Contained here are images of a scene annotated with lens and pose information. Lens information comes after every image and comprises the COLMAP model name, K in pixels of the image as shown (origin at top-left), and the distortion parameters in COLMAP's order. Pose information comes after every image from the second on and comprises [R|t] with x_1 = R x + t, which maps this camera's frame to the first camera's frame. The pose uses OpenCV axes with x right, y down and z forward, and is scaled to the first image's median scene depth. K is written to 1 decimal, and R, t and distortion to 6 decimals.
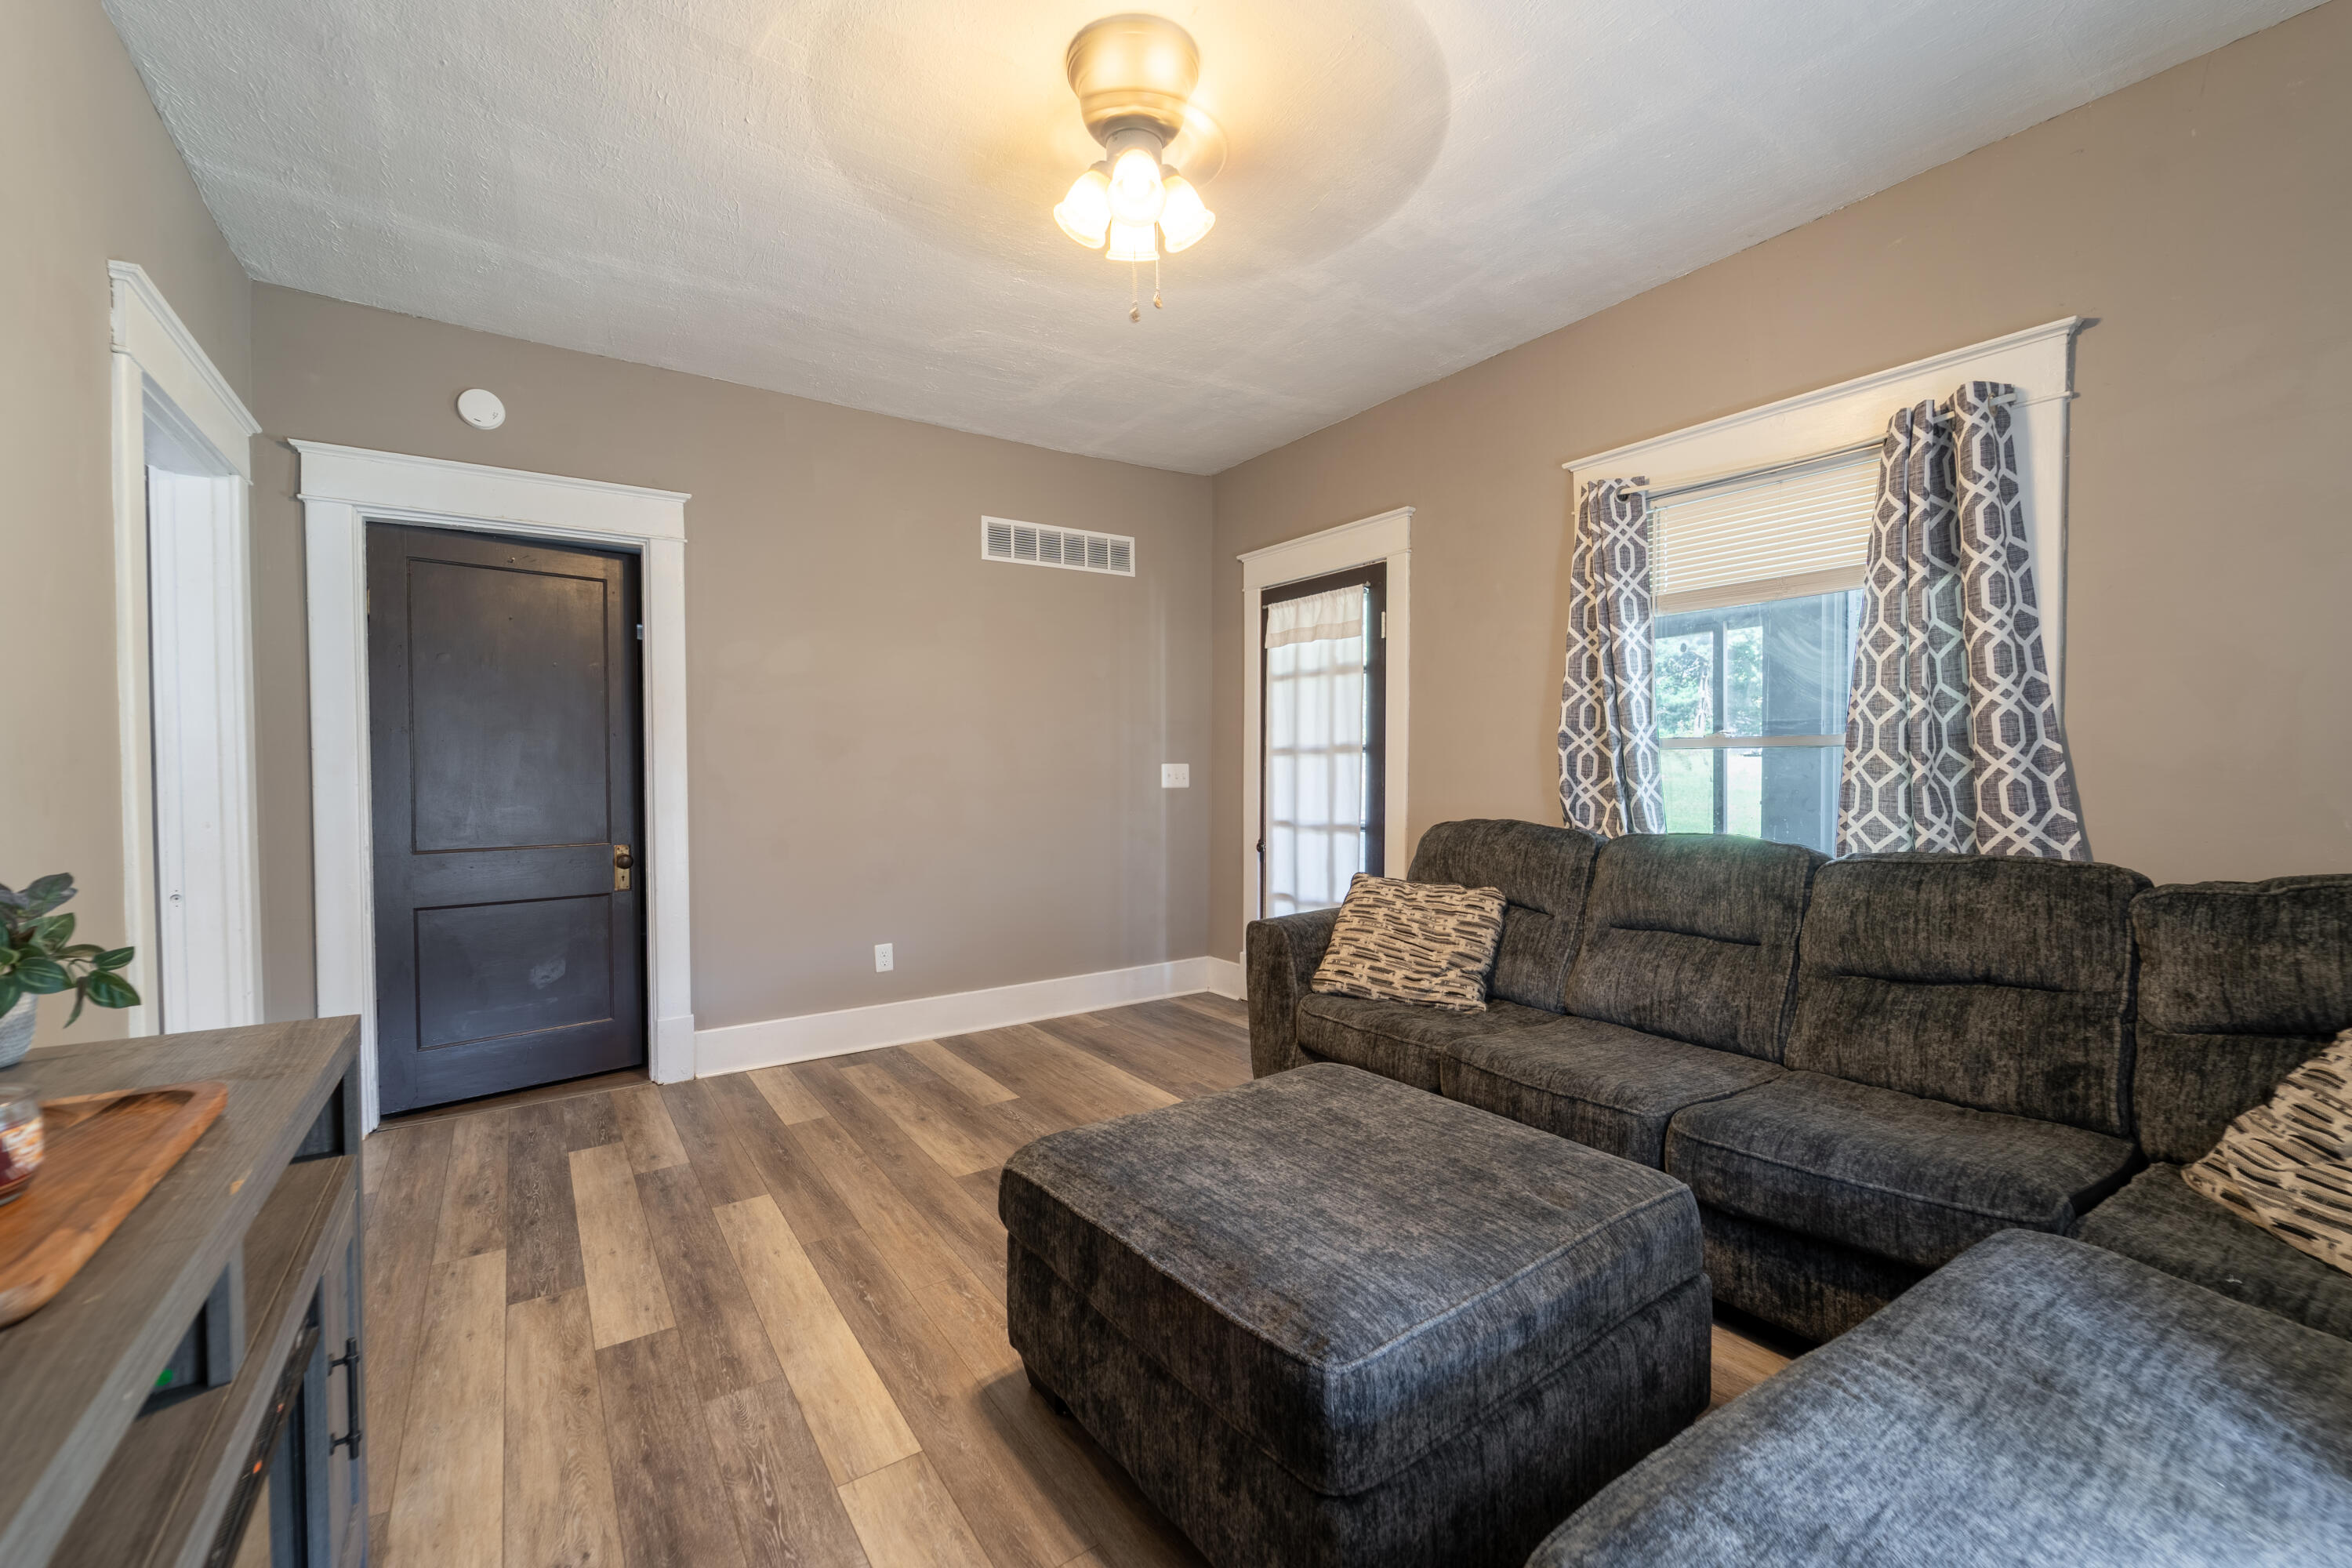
lens RADIAL K [[947.8, 0, 1183.9], [0, 947.8, 783.3], [0, 0, 1]] dist [-0.000061, -0.002001]
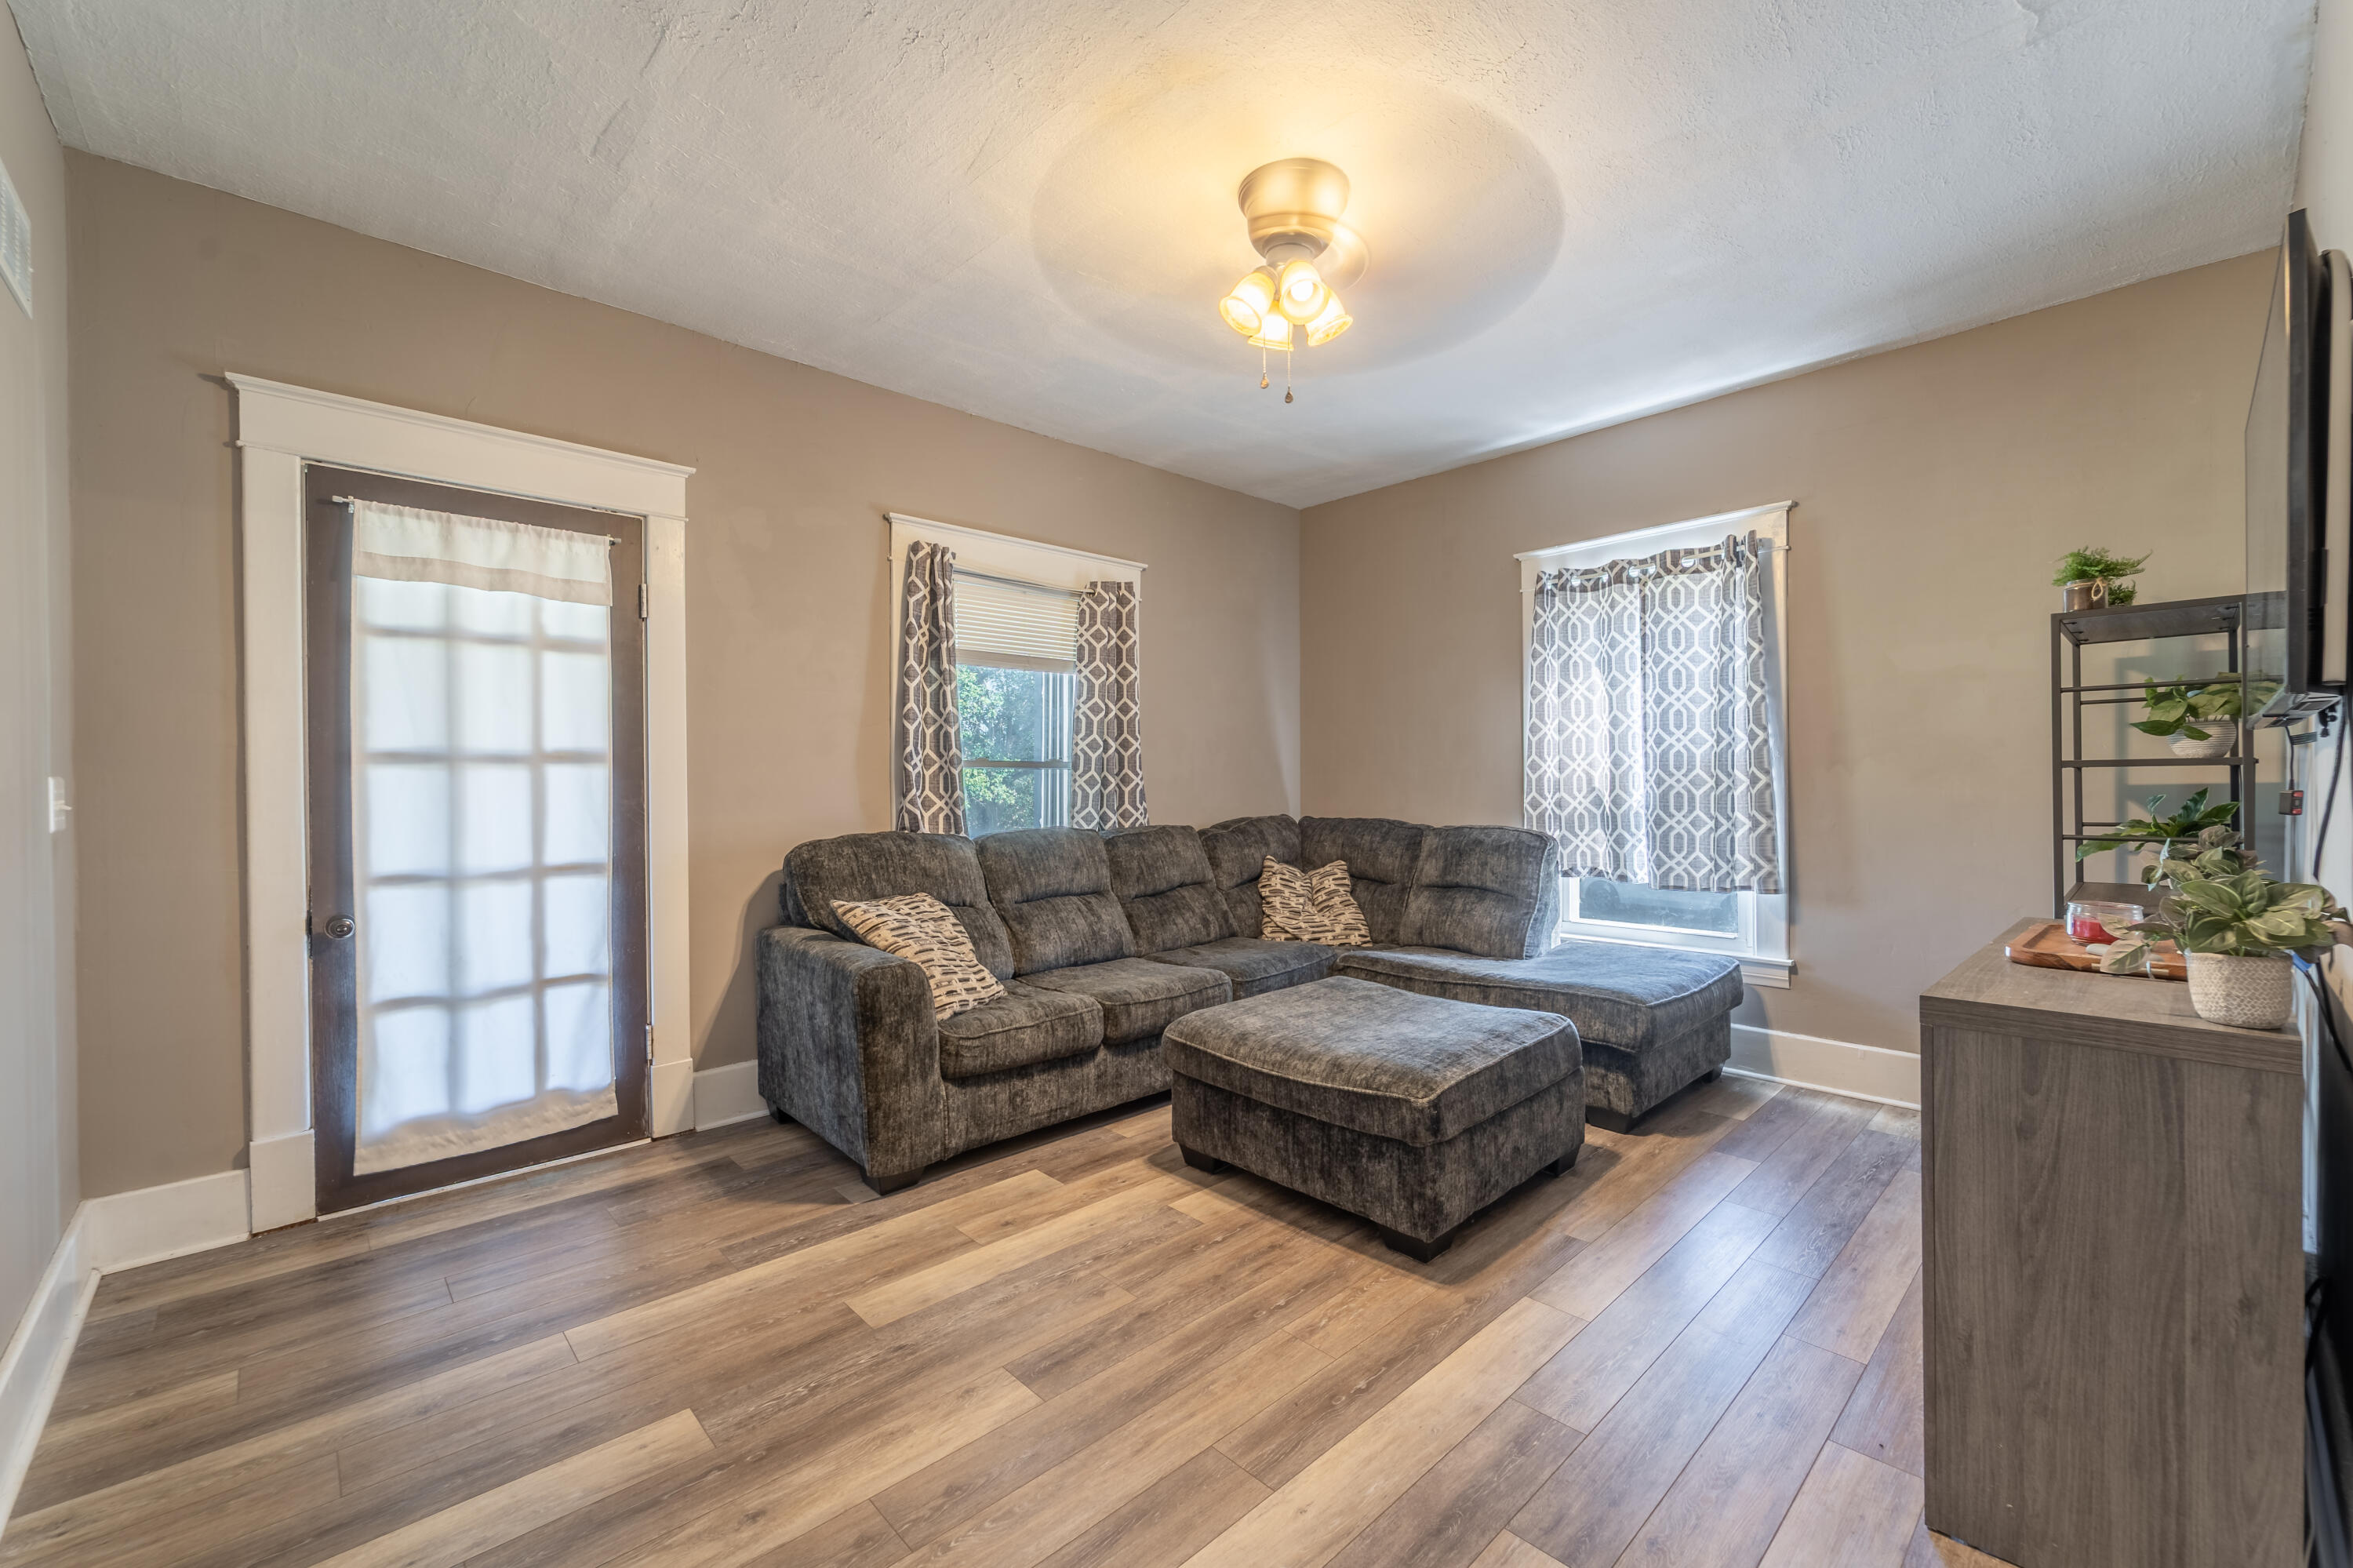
lens RADIAL K [[948.3, 0, 1182.2], [0, 948.3, 783.1], [0, 0, 1]] dist [-0.000061, -0.002001]
pose [[-0.145269, 0.002267, 0.989390, -0.622234], [0.023450, 0.999724, 0.001153, -0.007847], [-0.989114, 0.023369, -0.145282, 0.677849]]
